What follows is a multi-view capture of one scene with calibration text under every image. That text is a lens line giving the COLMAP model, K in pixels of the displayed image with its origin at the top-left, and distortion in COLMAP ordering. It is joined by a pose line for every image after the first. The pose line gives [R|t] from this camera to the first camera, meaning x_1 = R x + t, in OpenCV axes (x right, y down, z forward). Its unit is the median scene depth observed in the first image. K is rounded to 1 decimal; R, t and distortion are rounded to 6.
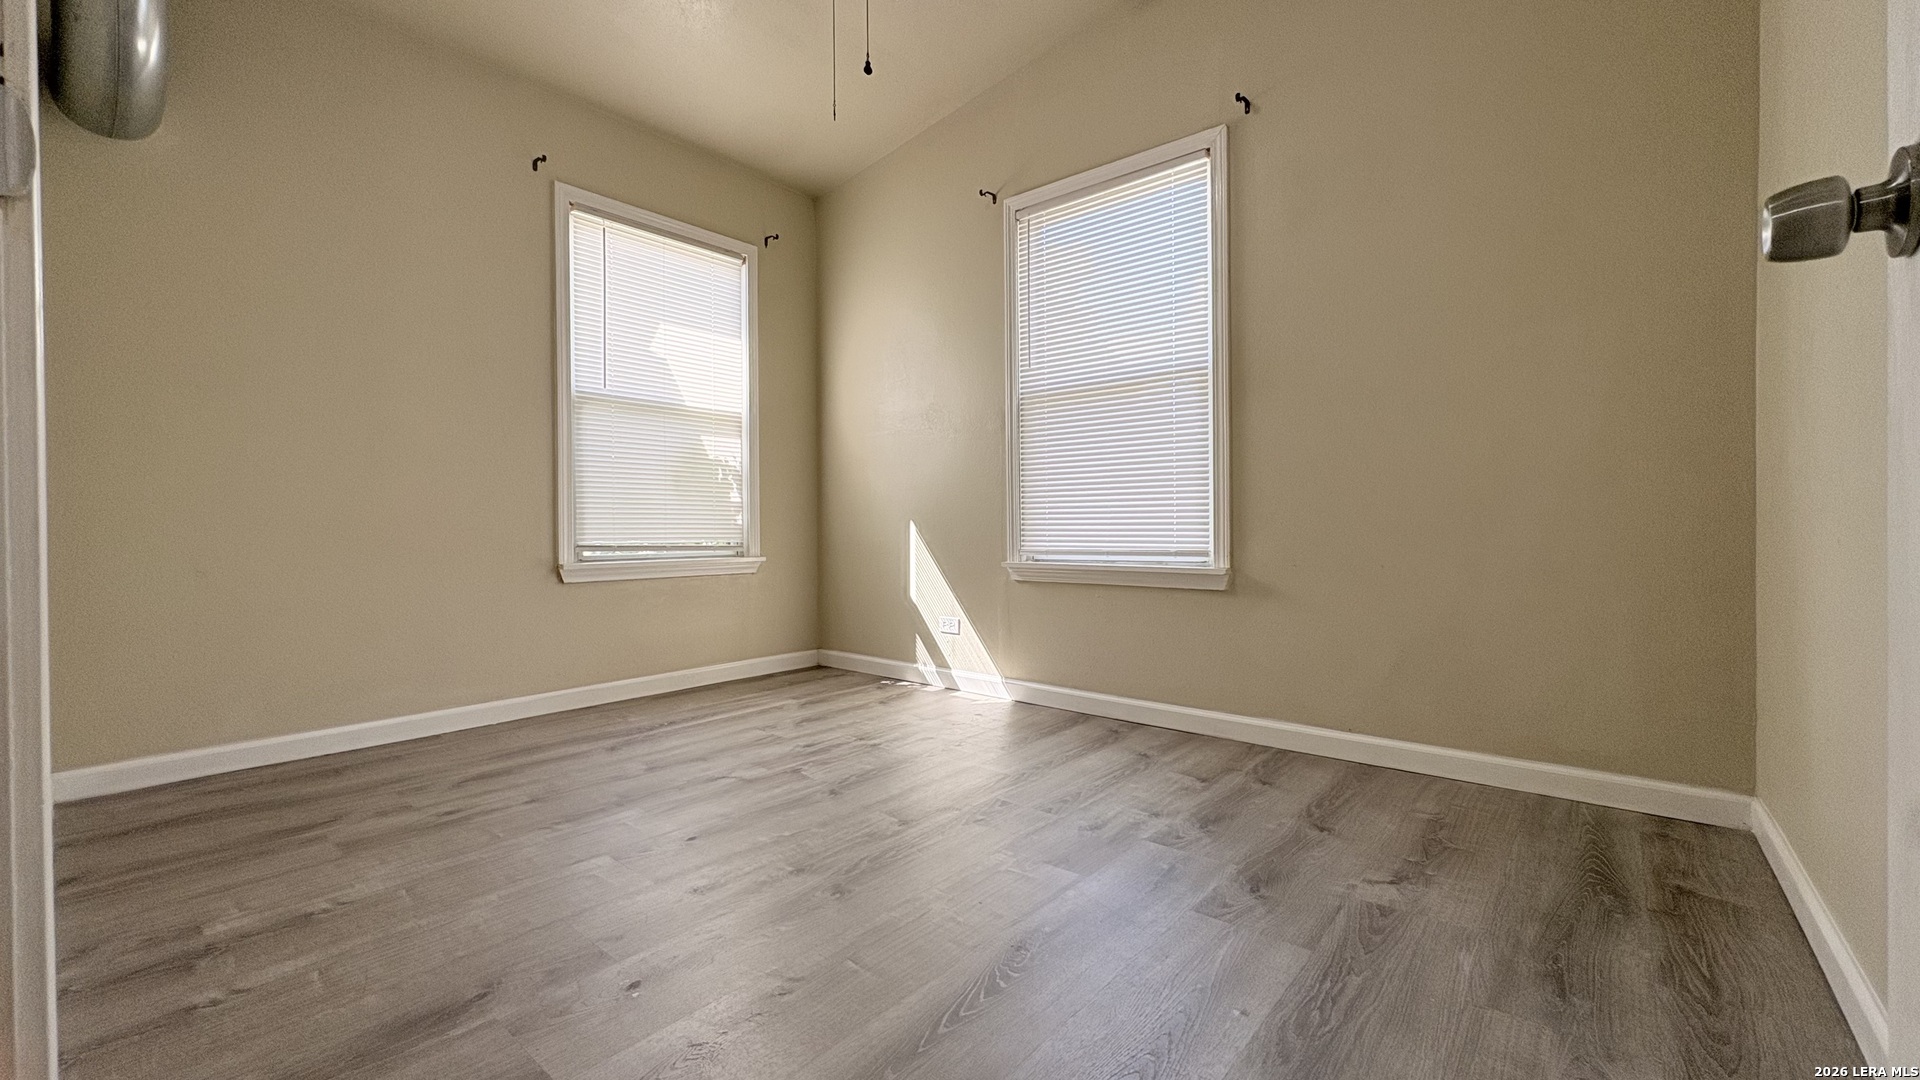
lens RADIAL K [[773.2, 0, 963.0], [0, 773.2, 535.1], [0, 0, 1]] dist [0.000430, 0.000003]
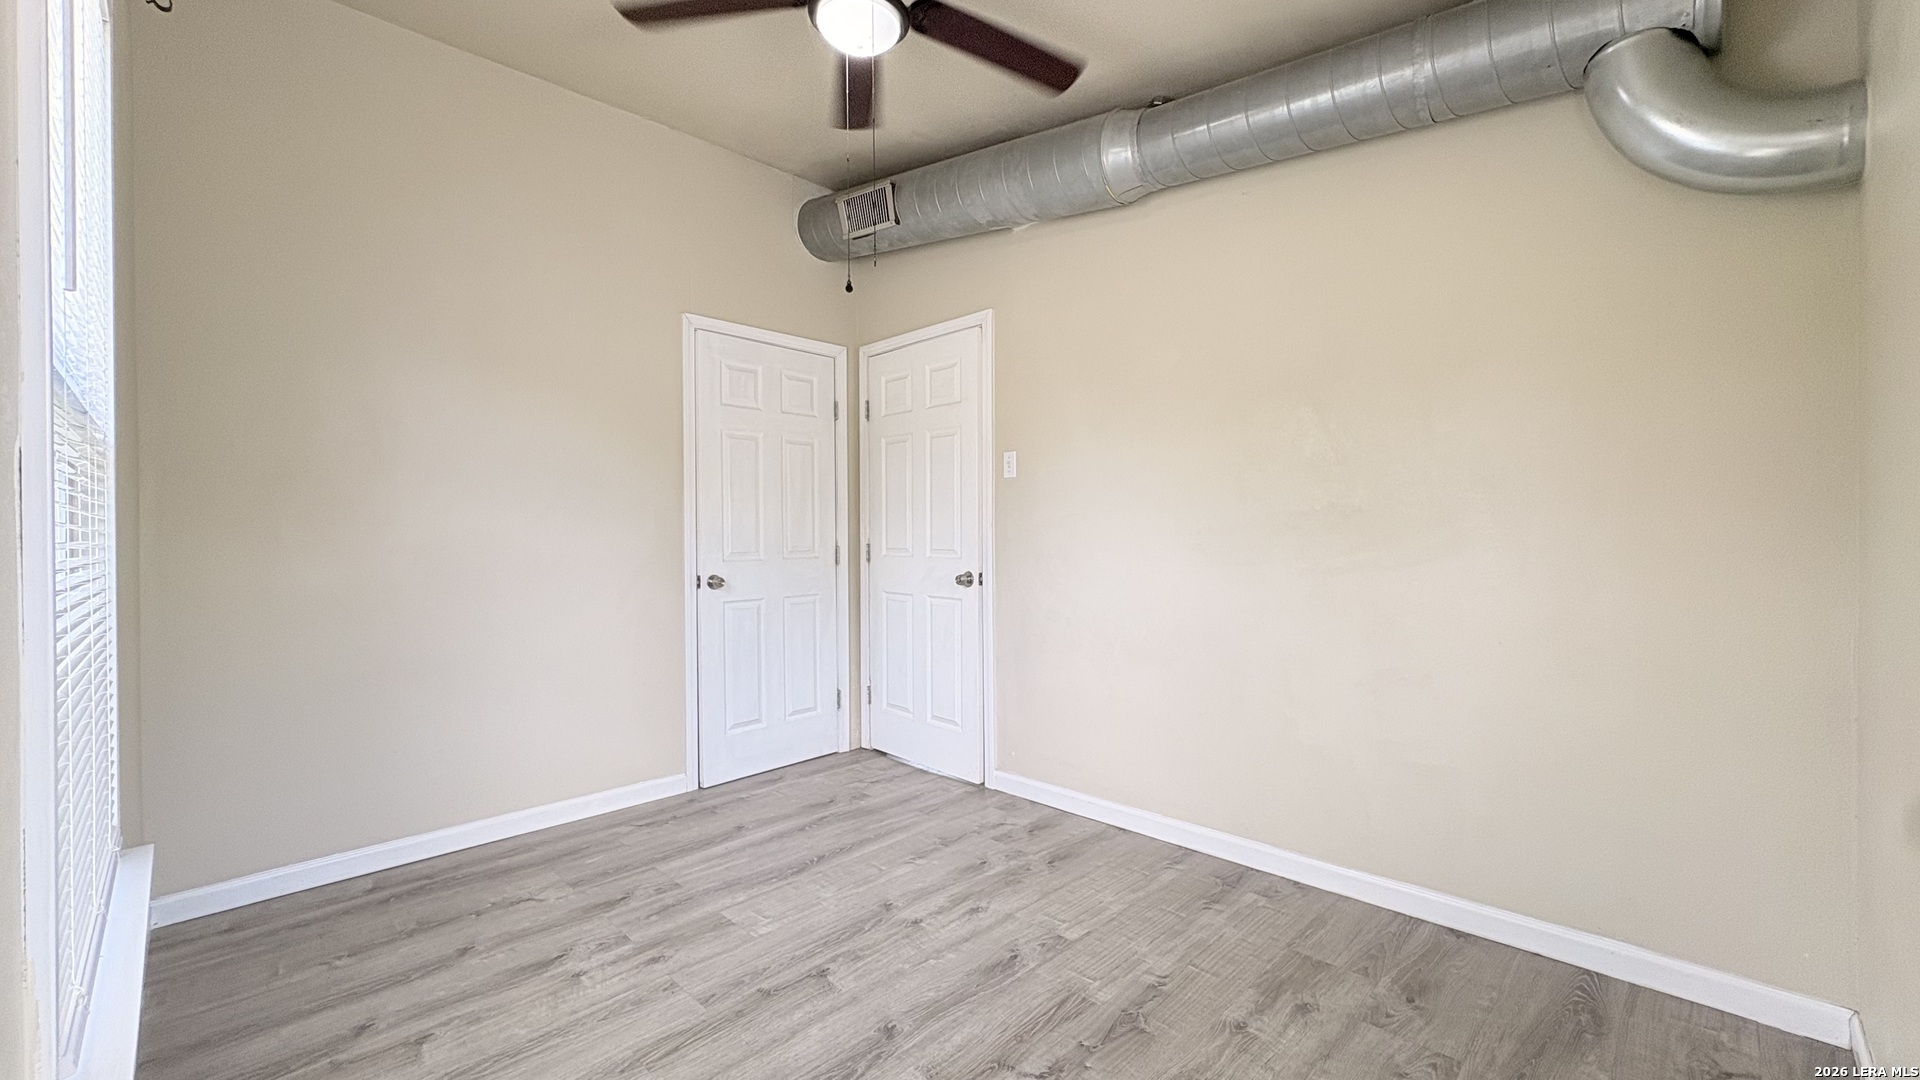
lens RADIAL K [[773.2, 0, 963.0], [0, 773.2, 535.1], [0, 0, 1]] dist [0.000430, 0.000003]
pose [[-0.996520, 0.014930, 0.082009, -0.358433], [0.016147, 0.999769, 0.014199, -0.230188], [-0.081778, 0.015474, -0.996530, 2.013032]]
